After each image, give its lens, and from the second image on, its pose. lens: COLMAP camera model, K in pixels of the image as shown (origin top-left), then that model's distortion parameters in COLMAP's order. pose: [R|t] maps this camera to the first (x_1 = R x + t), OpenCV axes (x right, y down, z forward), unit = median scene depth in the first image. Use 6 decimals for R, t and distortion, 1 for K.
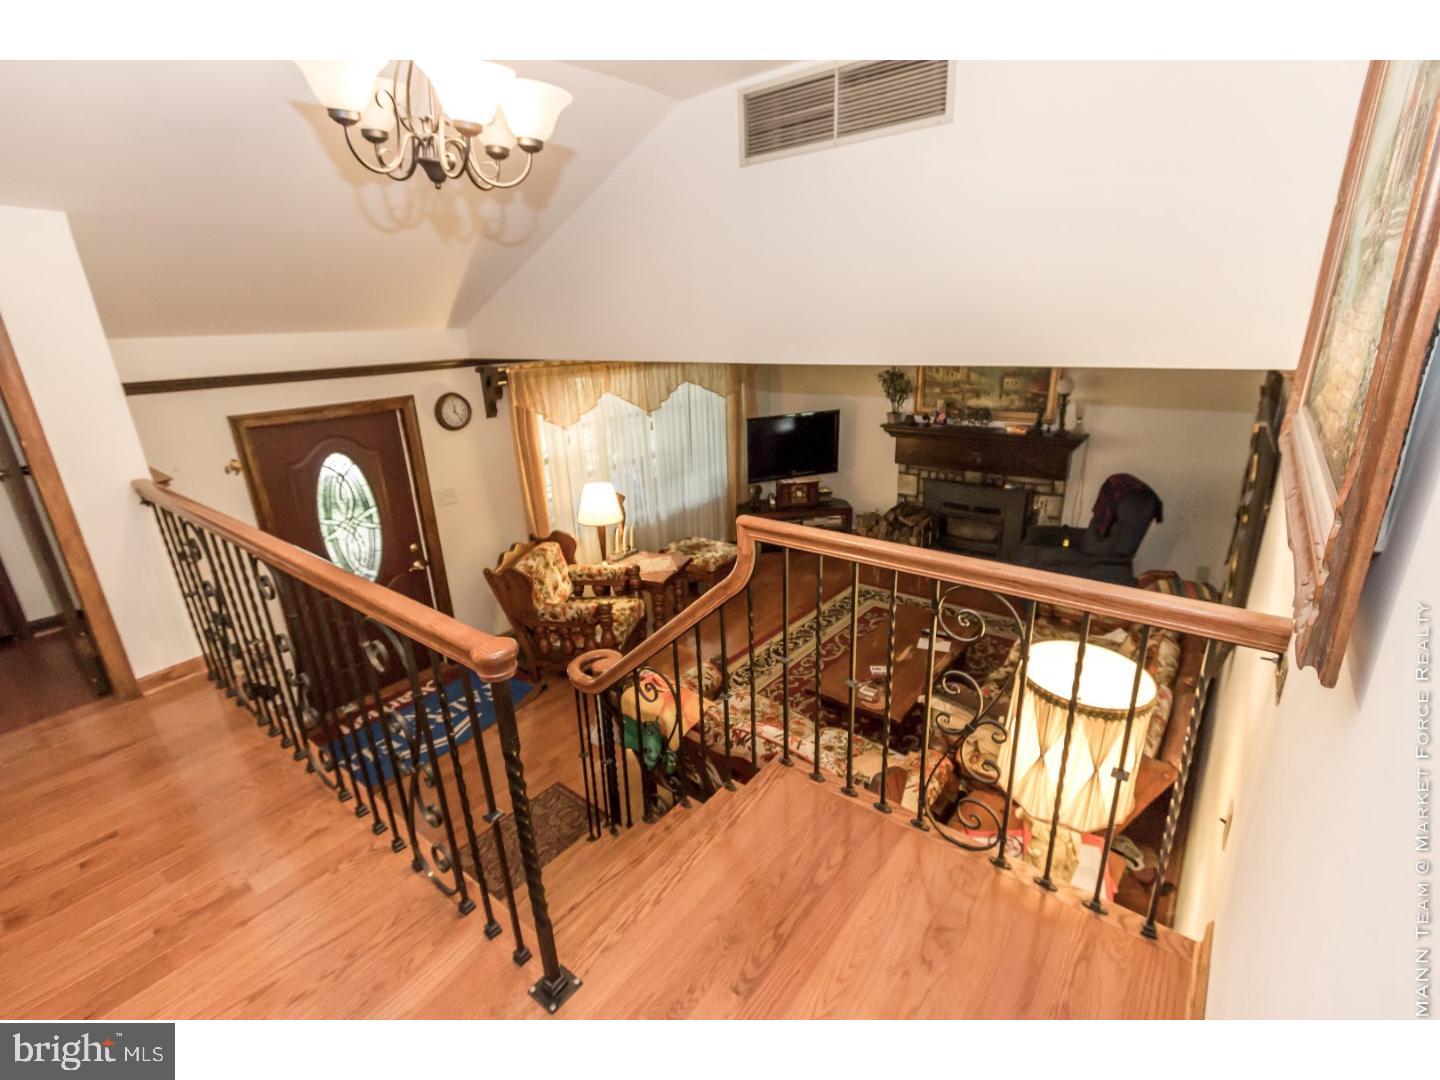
lens RADIAL K [[655.0, 0, 724.8], [0, 655.0, 532.5], [0, 0, 1]] dist [-0.001249, -0.001305]
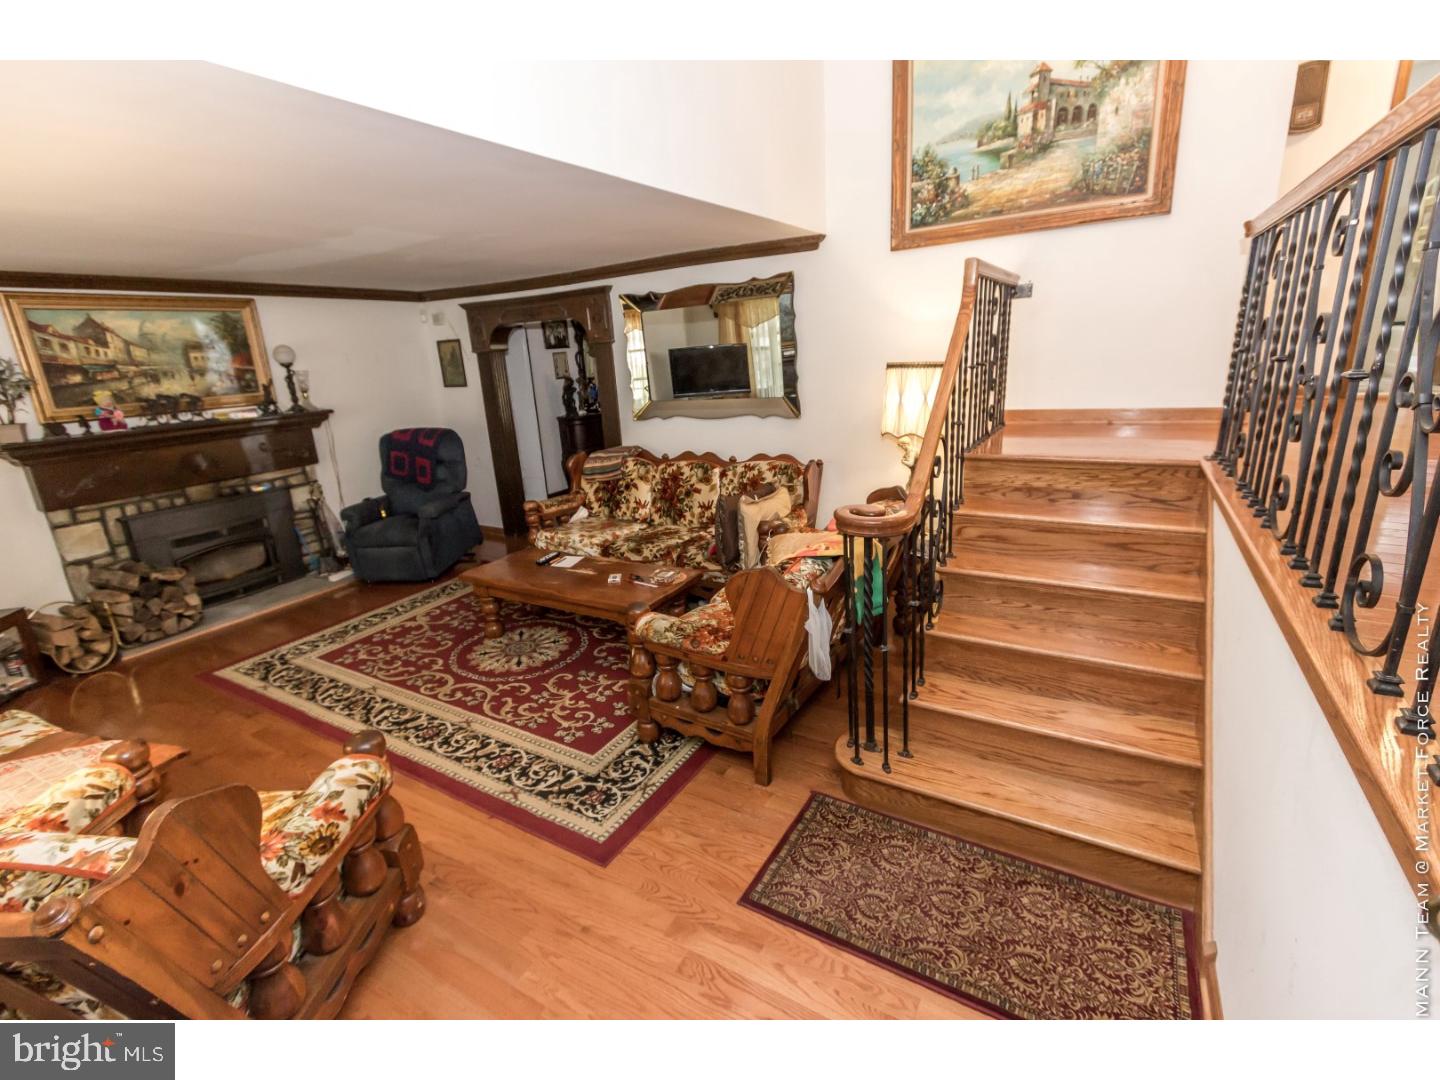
lens RADIAL K [[655.0, 0, 724.8], [0, 655.0, 532.5], [0, 0, 1]] dist [-0.001249, -0.001305]
pose [[-0.131523, -0.229692, 0.964336, -0.545875], [0.371824, 0.890334, 0.262778, -0.028248], [-0.918939, 0.393124, -0.031694, 0.705444]]
